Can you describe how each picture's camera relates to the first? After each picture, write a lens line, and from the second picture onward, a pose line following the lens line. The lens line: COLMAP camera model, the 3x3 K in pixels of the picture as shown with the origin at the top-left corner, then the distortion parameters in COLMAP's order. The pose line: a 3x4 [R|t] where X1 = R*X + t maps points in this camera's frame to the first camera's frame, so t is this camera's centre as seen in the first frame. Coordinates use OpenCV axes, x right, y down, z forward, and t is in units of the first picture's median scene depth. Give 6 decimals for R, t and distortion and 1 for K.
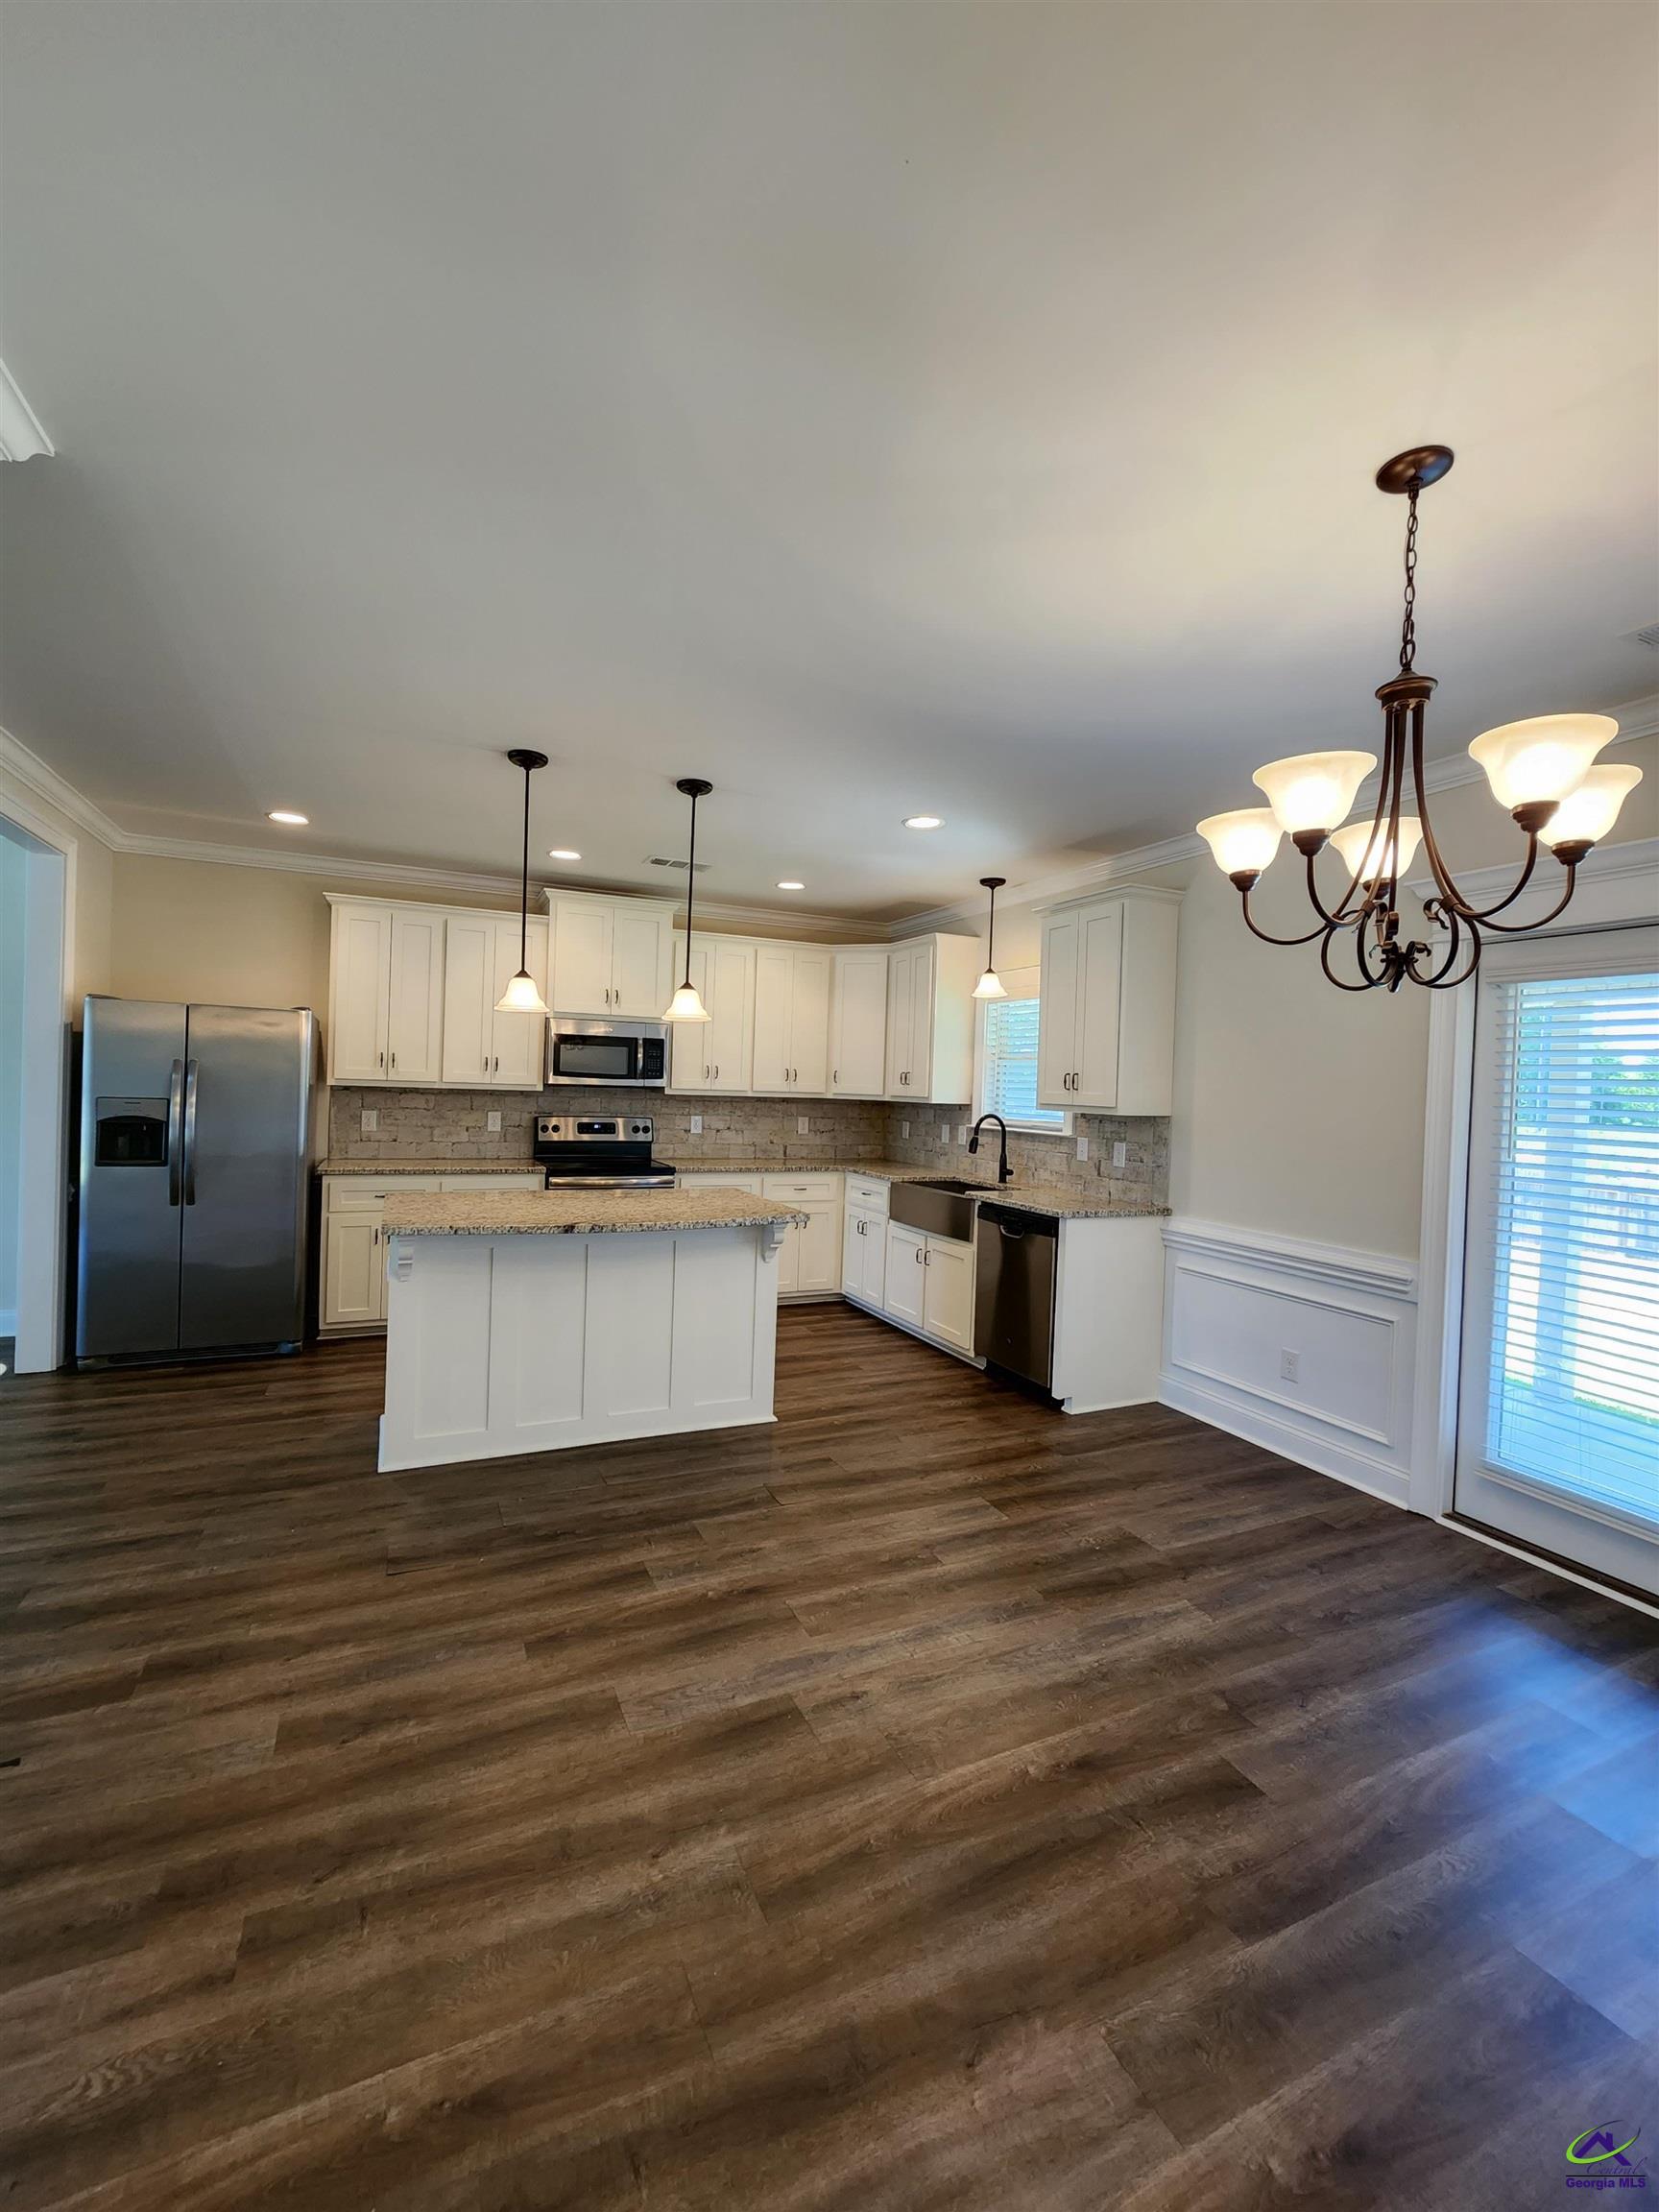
lens RADIAL K [[907.4, 0, 819.1], [0, 907.4, 1096.6], [0, 0, 1]] dist [0.000148, -0.000156]
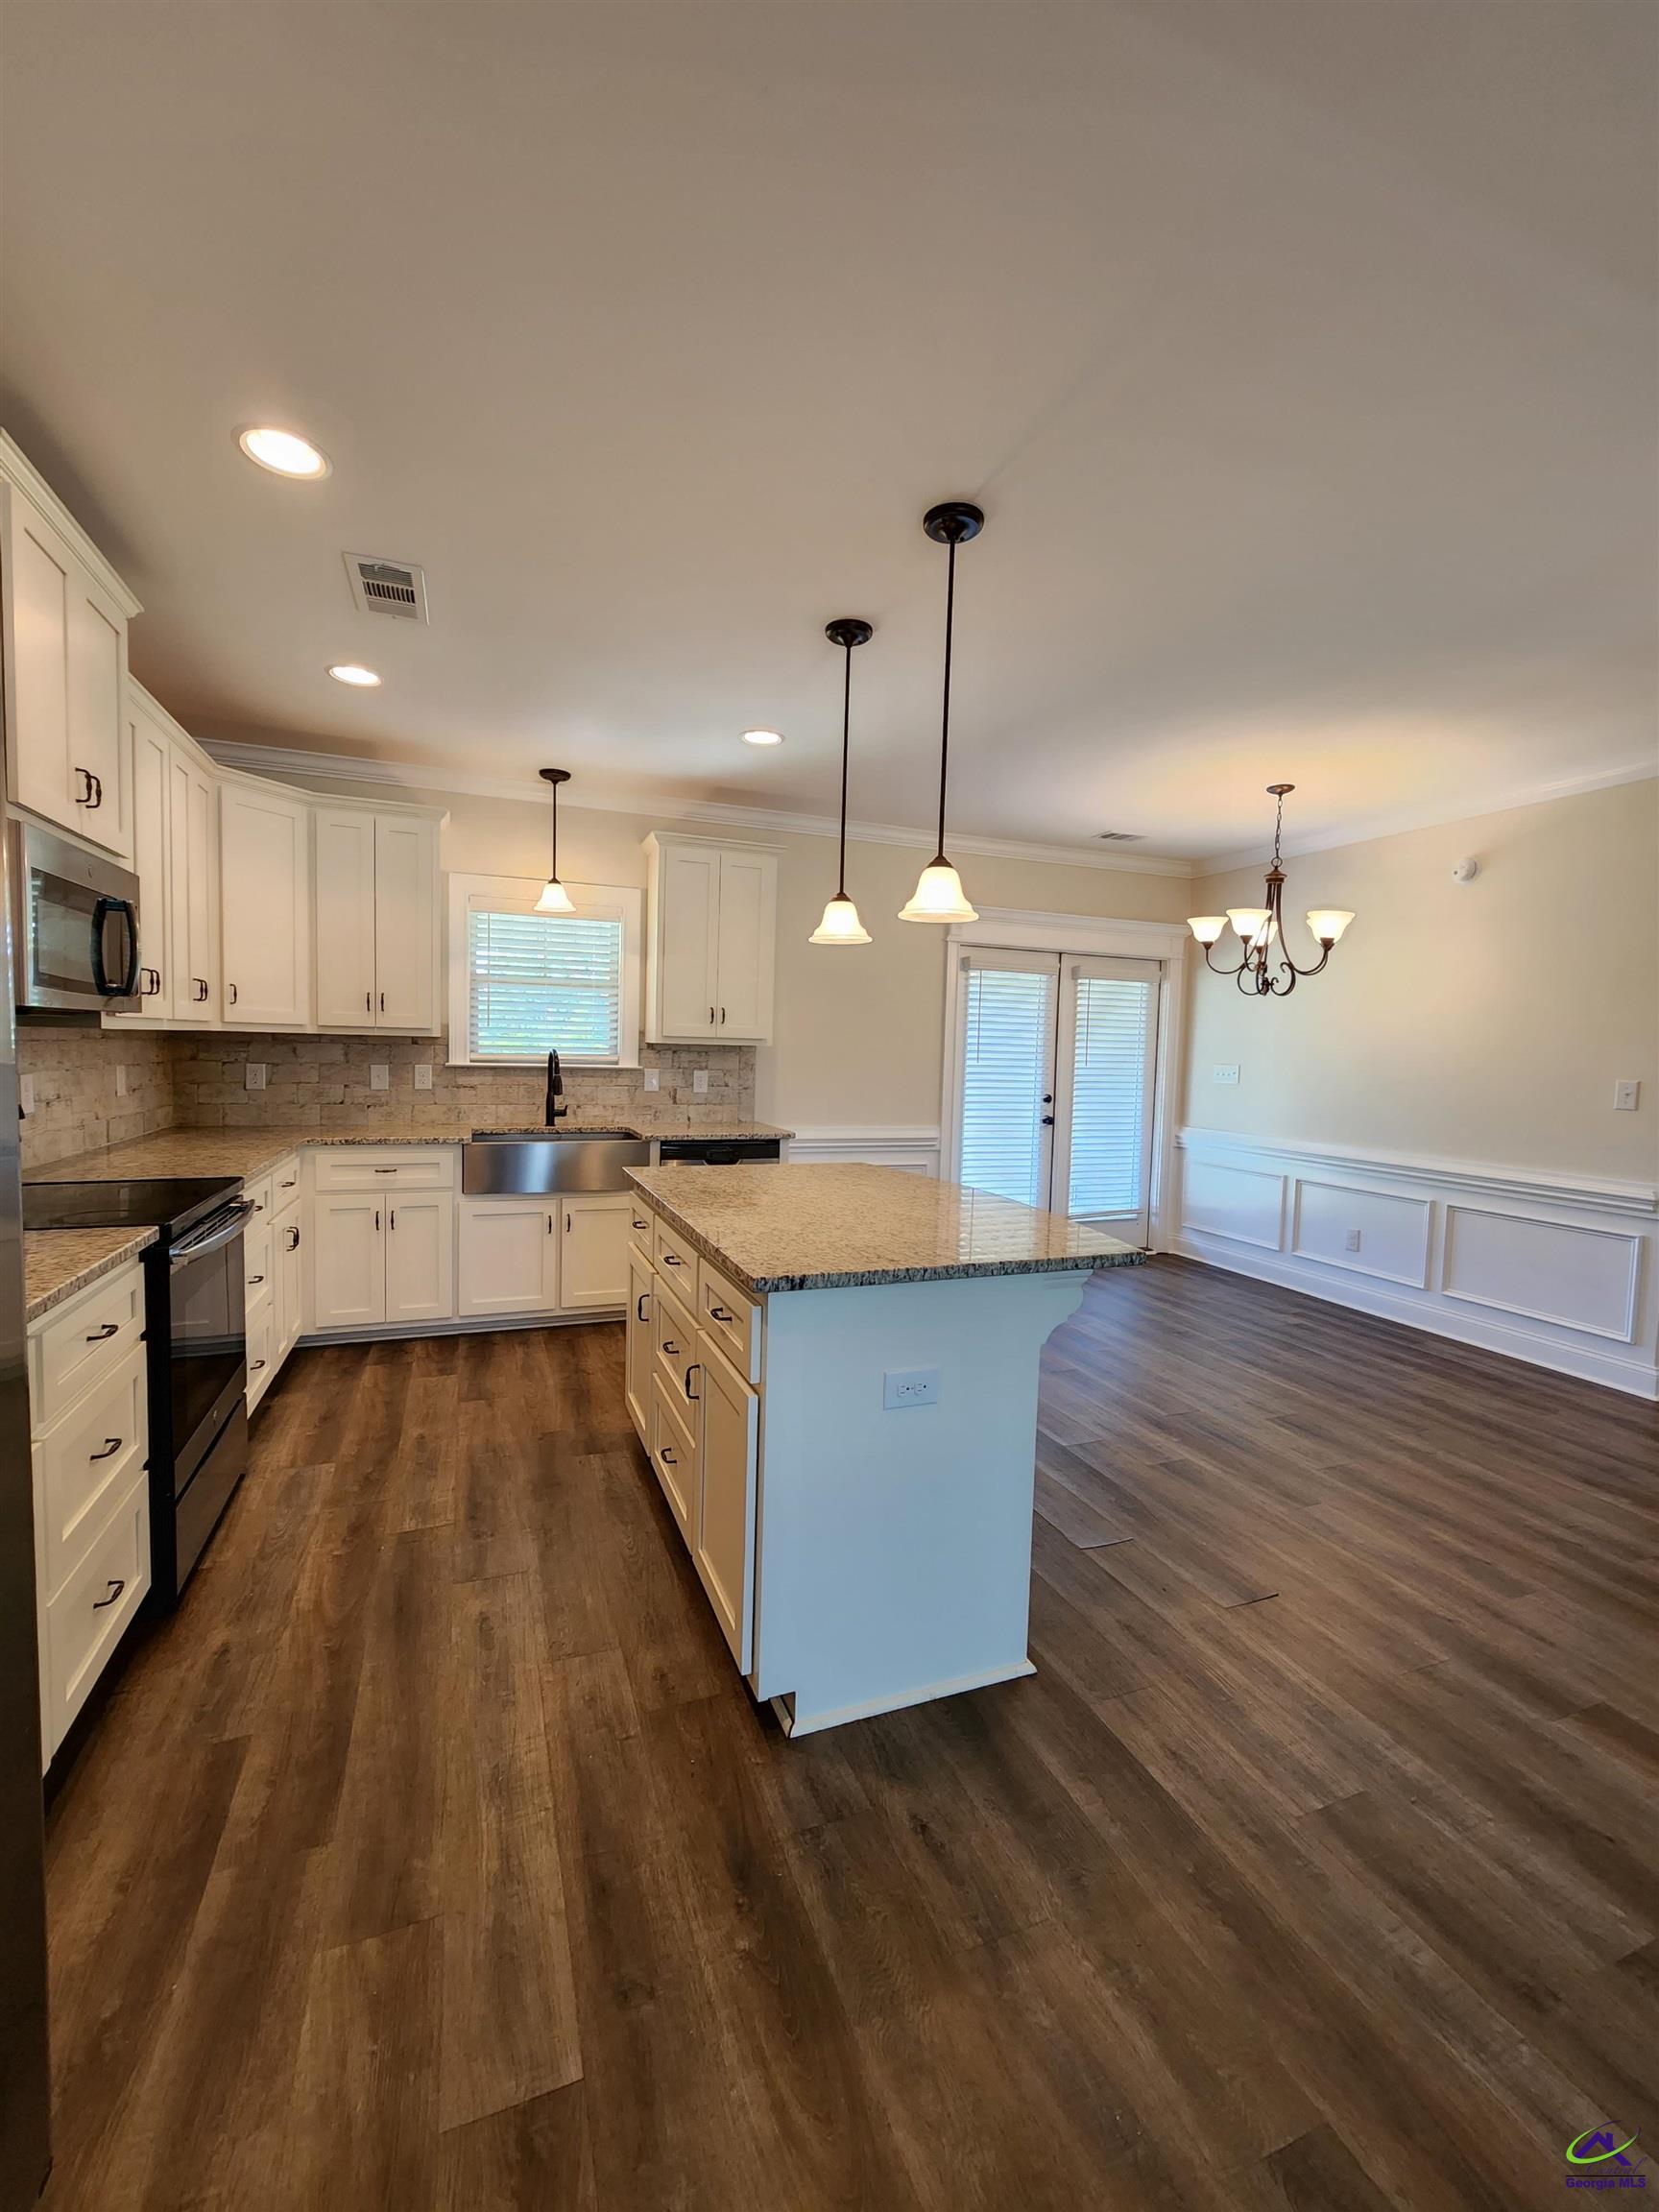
lens RADIAL K [[914.5, 0, 817.6], [0, 914.5, 1098.1], [0, 0, 1]] dist [-0.001024, -0.000069]
pose [[0.064412, -0.089203, 0.993928, -0.850992], [-0.012680, 0.995843, 0.090197, -0.019861], [-0.997843, -0.018413, 0.063013, 0.884207]]
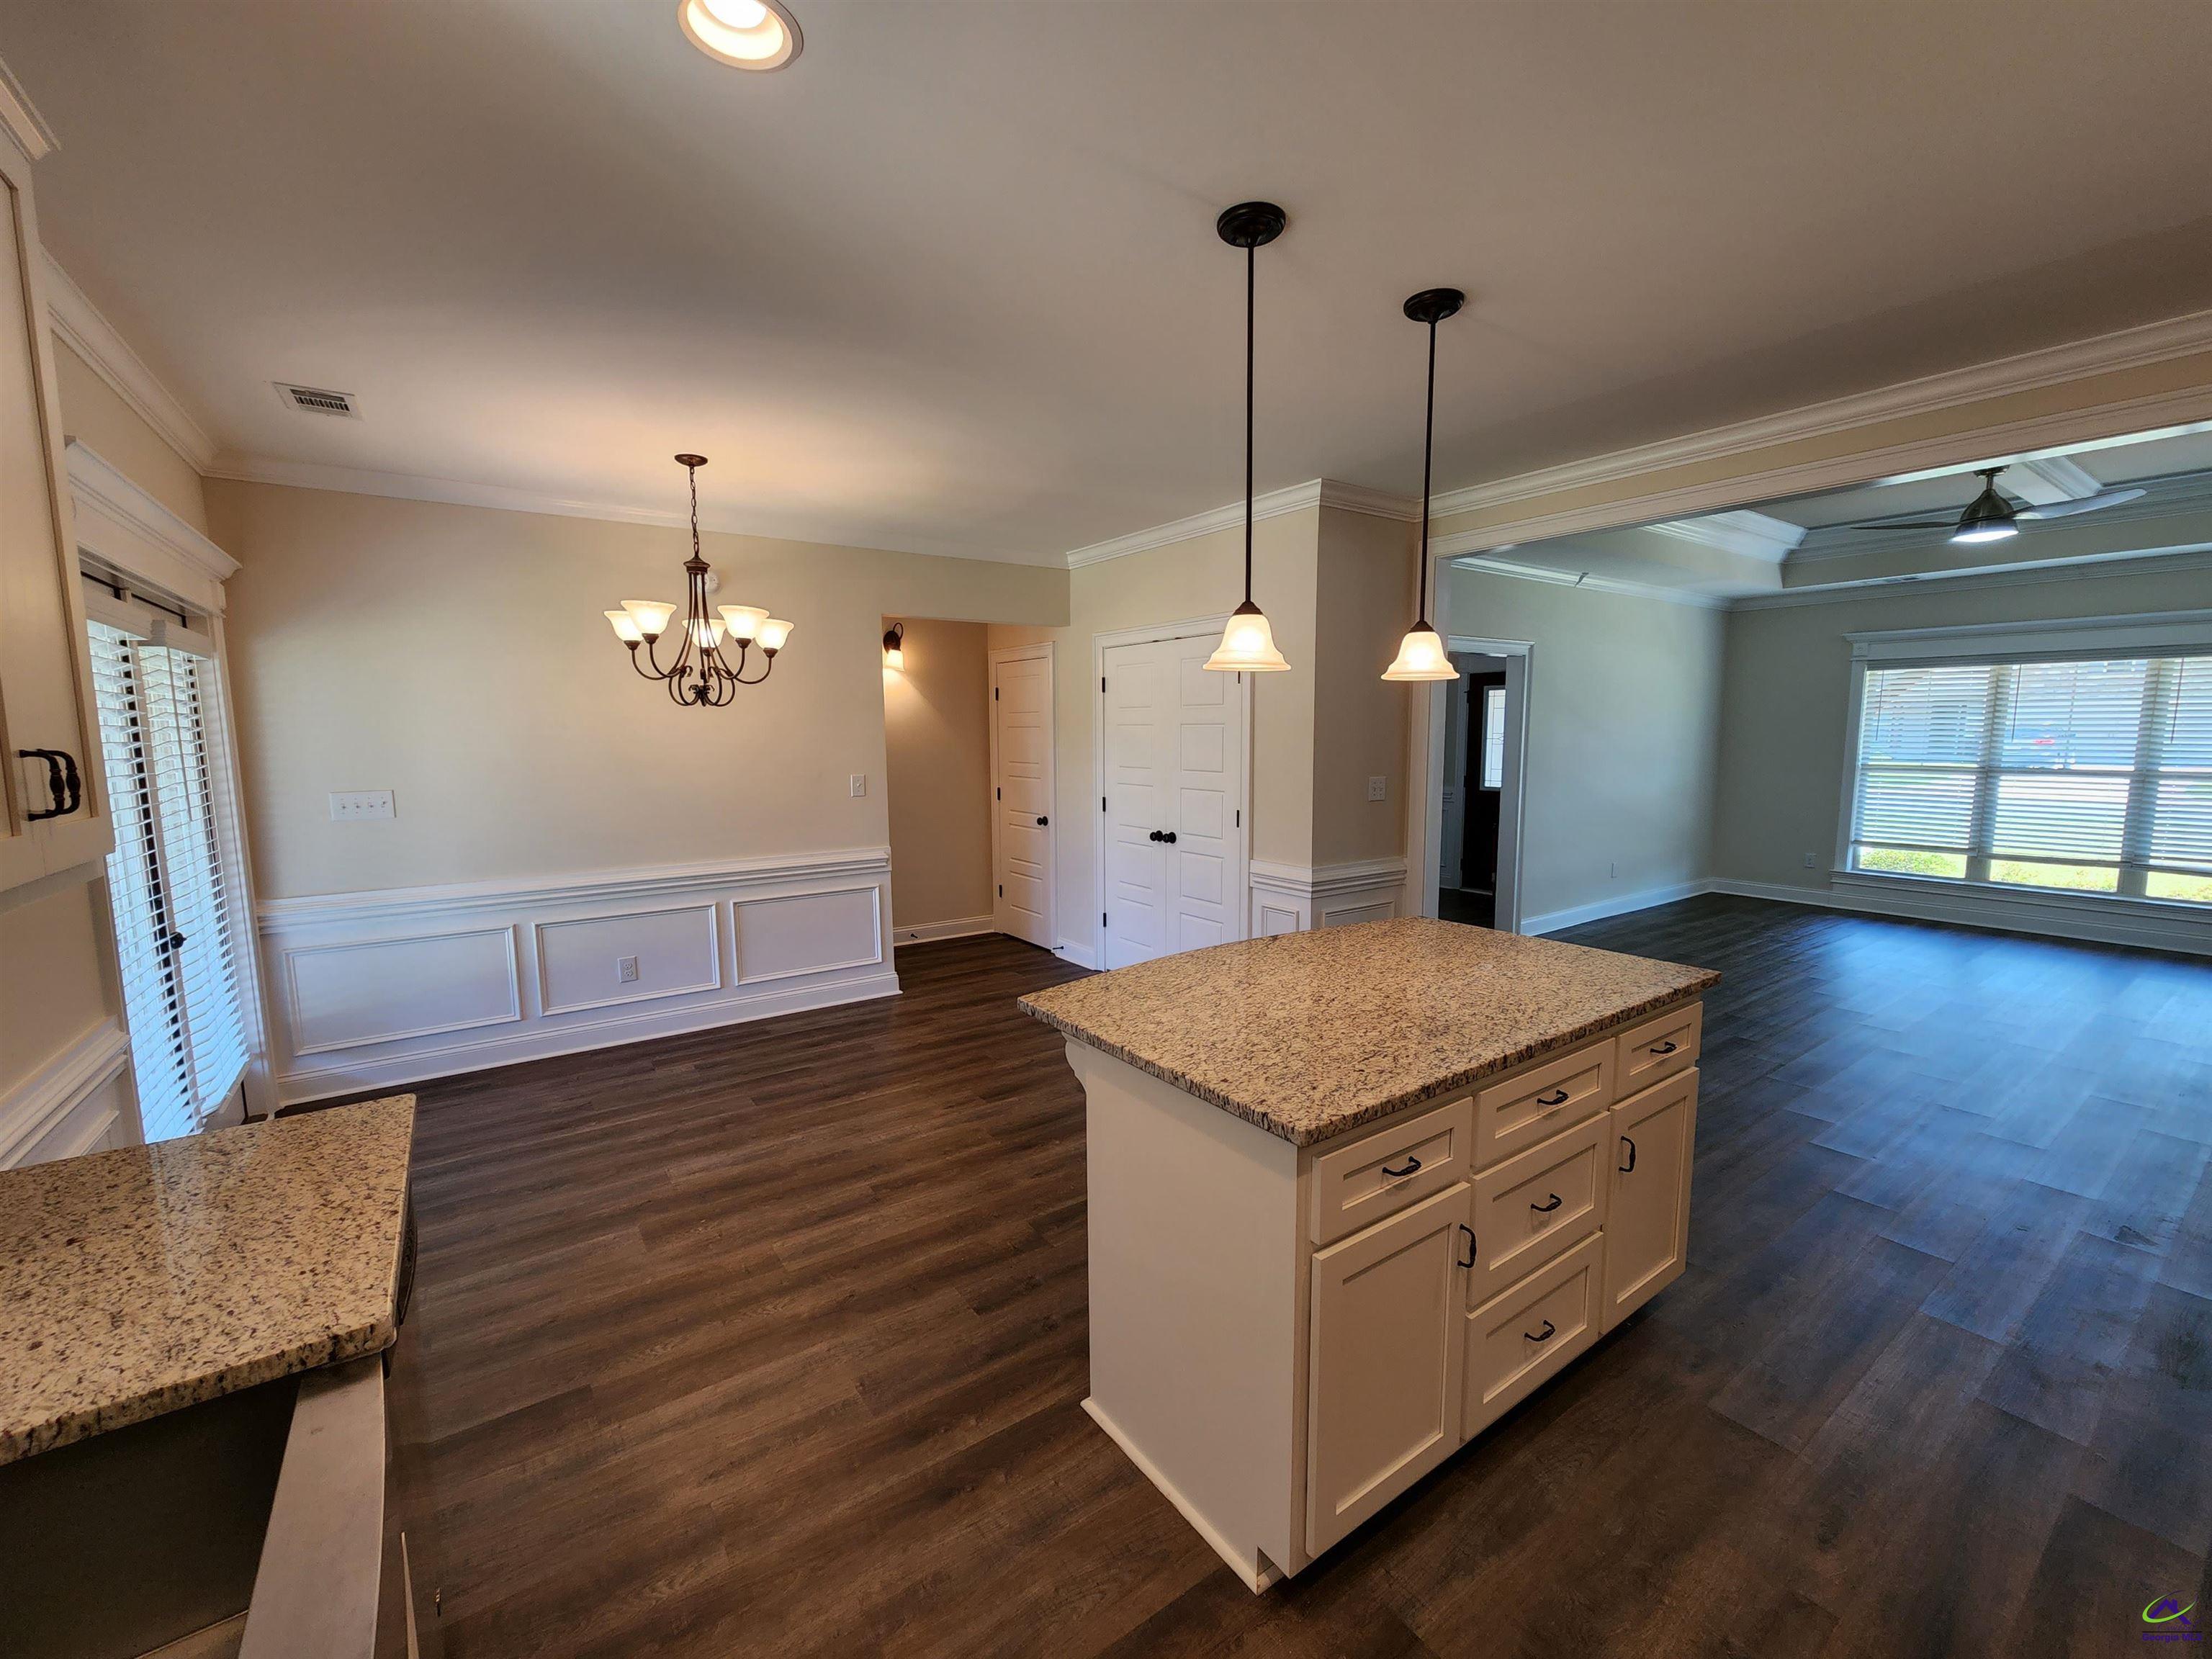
lens RADIAL K [[903.8, 0, 1096.5], [0, 903.8, 843.8], [0, 0, 1]] dist [-0.019983, 0.000181]
pose [[-0.983599, -0.002787, -0.180348, 0.040840], [-0.026788, 0.991049, 0.130784, -0.041089], [0.178369, 0.133470, -0.974869, 1.399791]]
